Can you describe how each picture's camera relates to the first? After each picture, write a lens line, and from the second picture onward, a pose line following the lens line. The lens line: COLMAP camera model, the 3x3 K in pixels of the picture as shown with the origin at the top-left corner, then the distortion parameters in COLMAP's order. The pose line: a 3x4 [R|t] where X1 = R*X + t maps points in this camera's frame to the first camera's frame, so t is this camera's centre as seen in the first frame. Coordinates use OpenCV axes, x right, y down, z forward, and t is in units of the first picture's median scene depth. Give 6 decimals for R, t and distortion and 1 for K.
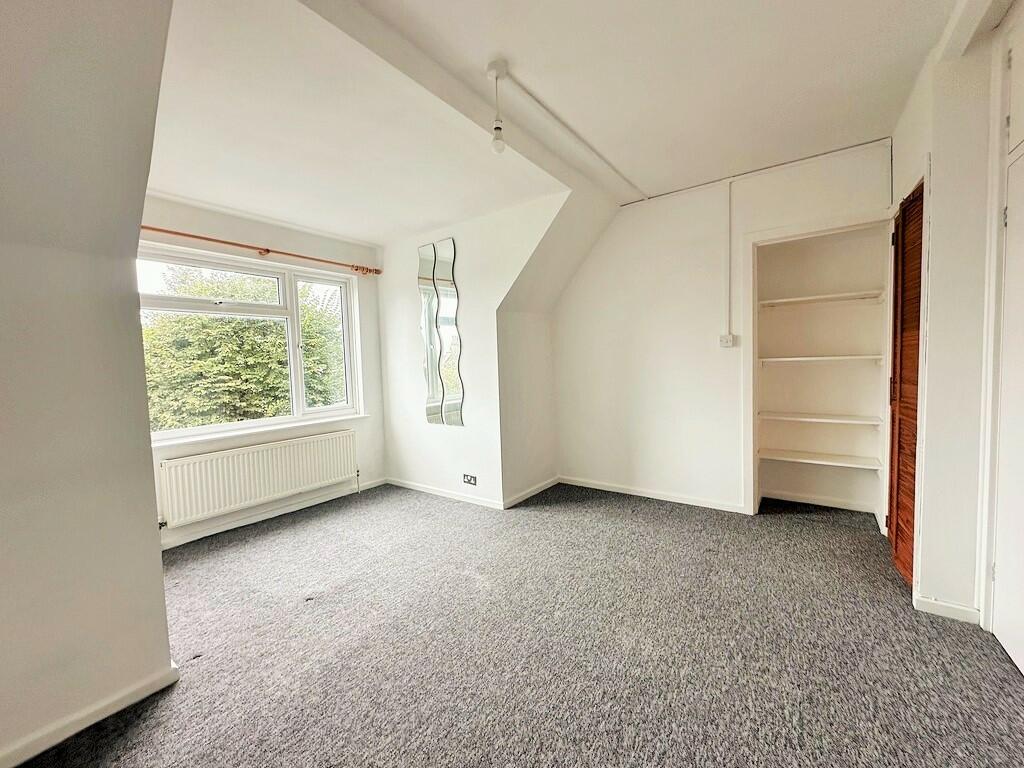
lens RADIAL K [[407.3, 0, 512.0], [0, 407.3, 384.0], [0, 0, 1]] dist [-0.000654, 0.000183]
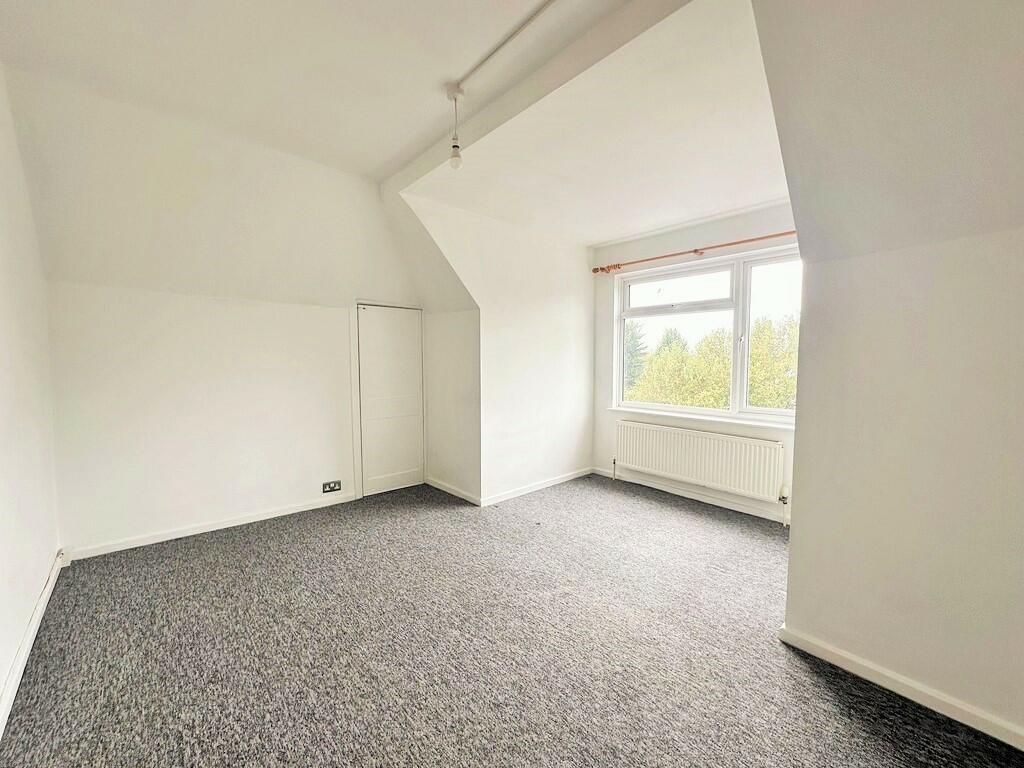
lens RADIAL K [[407.3, 0, 512.0], [0, 407.3, 384.0], [0, 0, 1]] dist [-0.000654, 0.000183]
pose [[-0.214784, 0.087902, -0.972698, 0.613859], [-0.053433, 0.993392, 0.101571, -0.068414], [0.975199, 0.073790, -0.208668, 0.832110]]
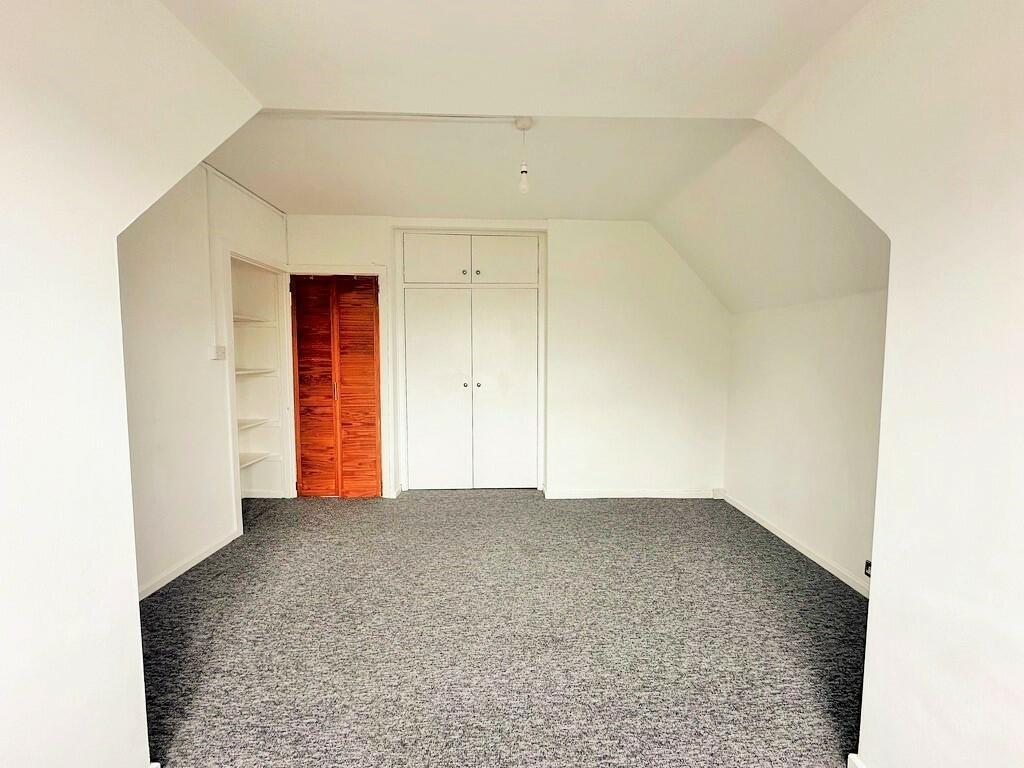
lens RADIAL K [[407.3, 0, 512.0], [0, 407.3, 384.0], [0, 0, 1]] dist [-0.000654, 0.000183]
pose [[-0.589814, -0.026395, 0.807108, -0.566570], [0.060343, 0.995231, 0.076644, -0.068308], [-0.805282, 0.093909, -0.585408, 1.034917]]
